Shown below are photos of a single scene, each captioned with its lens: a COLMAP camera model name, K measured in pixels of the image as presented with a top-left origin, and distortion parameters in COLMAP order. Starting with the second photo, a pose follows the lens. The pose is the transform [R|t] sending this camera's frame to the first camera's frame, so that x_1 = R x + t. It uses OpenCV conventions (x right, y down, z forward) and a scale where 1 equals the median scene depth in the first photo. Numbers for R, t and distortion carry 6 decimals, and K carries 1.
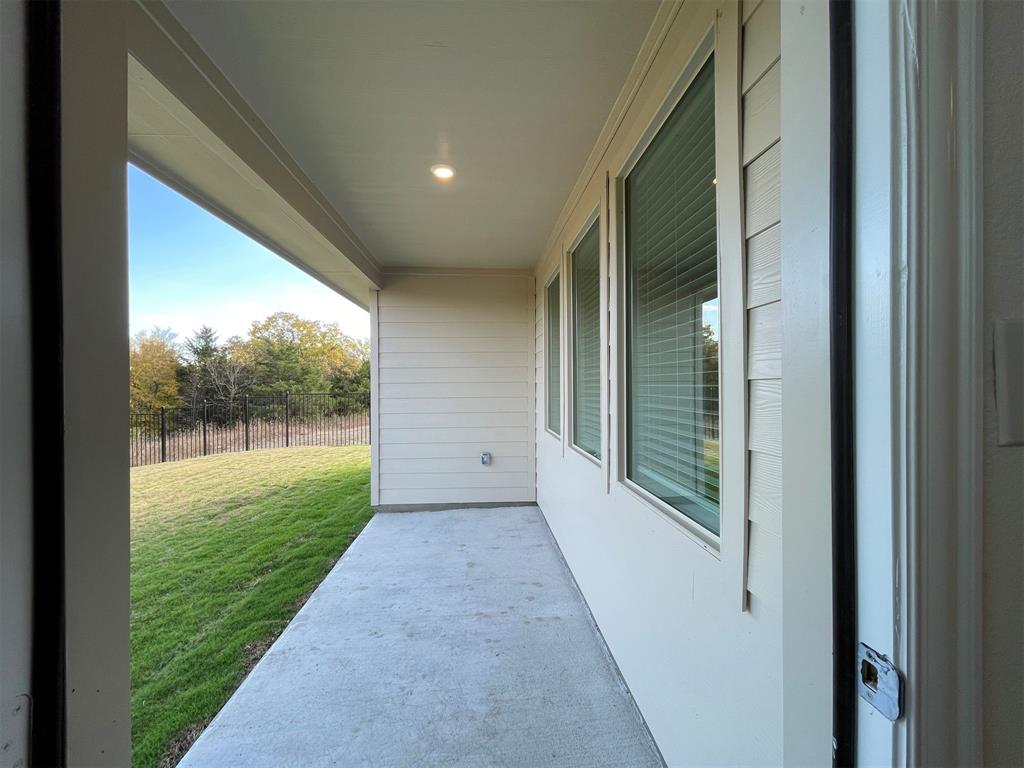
lens RADIAL K [[414.1, 0, 510.4], [0, 414.1, 383.7], [0, 0, 1]] dist [-0.002627, 0.000290]
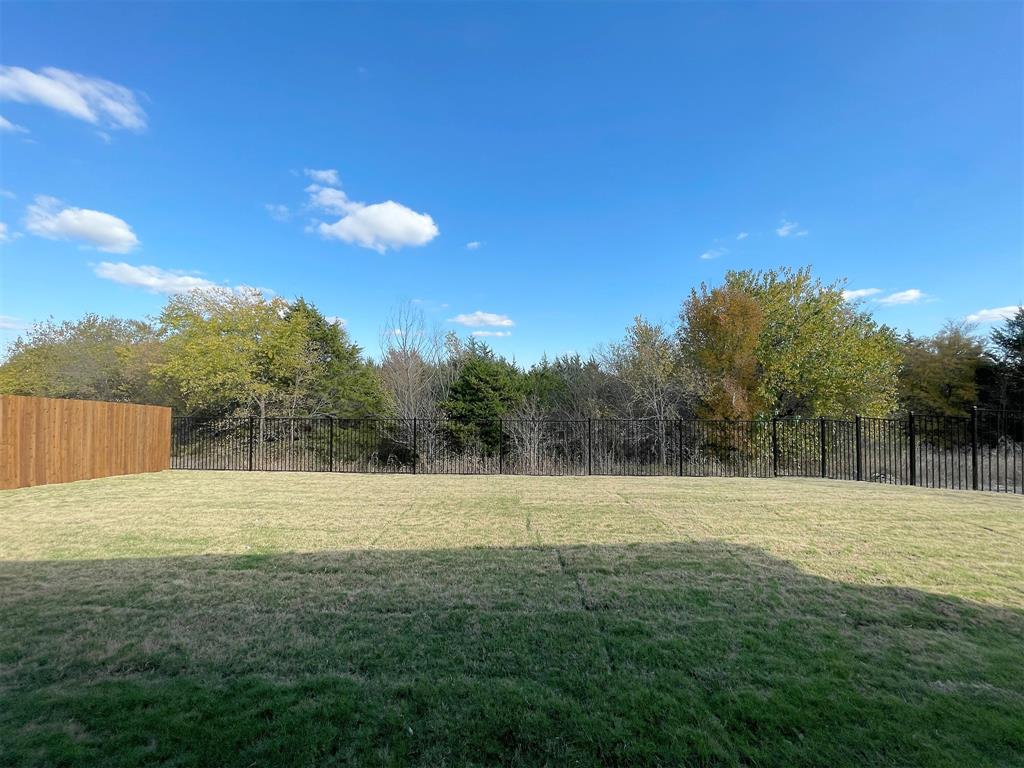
lens RADIAL K [[414.1, 0, 510.4], [0, 414.1, 383.7], [0, 0, 1]] dist [-0.002627, 0.000290]
pose [[0.022373, -0.006972, -0.999725, -0.218928], [-0.004798, 0.999963, -0.007081, 0.028572], [0.999738, 0.004955, 0.022339, 0.567798]]
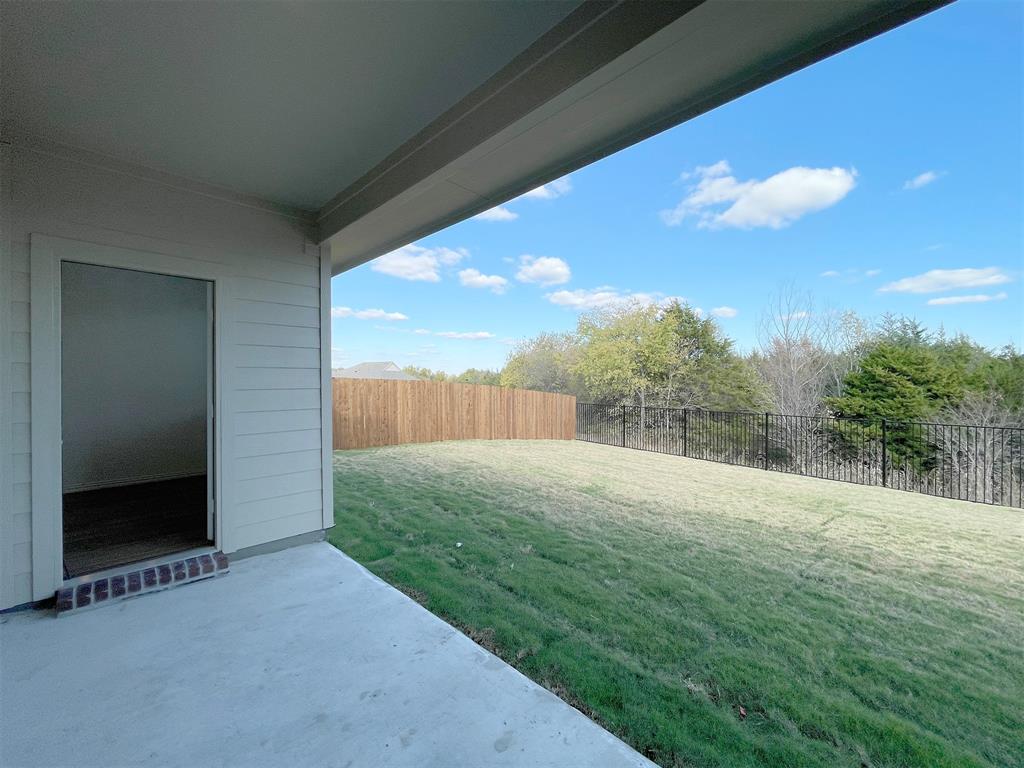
lens RADIAL K [[414.1, 0, 510.4], [0, 414.1, 383.7], [0, 0, 1]] dist [-0.002627, 0.000290]
pose [[-0.755820, 0.009634, -0.654709, -0.017096], [0.005208, 0.999949, 0.008701, 0.022189], [0.654759, 0.003167, -0.755831, 0.880393]]
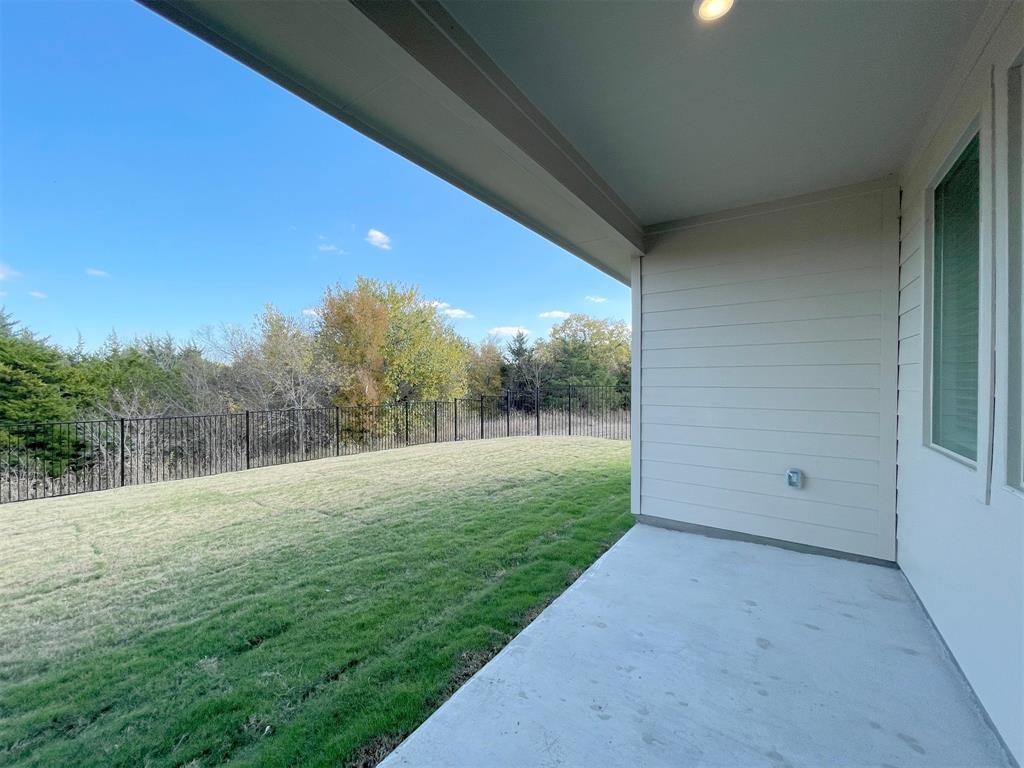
lens RADIAL K [[414.1, 0, 510.4], [0, 414.1, 383.7], [0, 0, 1]] dist [-0.002627, 0.000290]
pose [[0.784939, 0.012017, -0.619457, -0.008810], [-0.006992, 0.999920, 0.010538, 0.022965], [0.619534, -0.003940, 0.784960, 0.182963]]
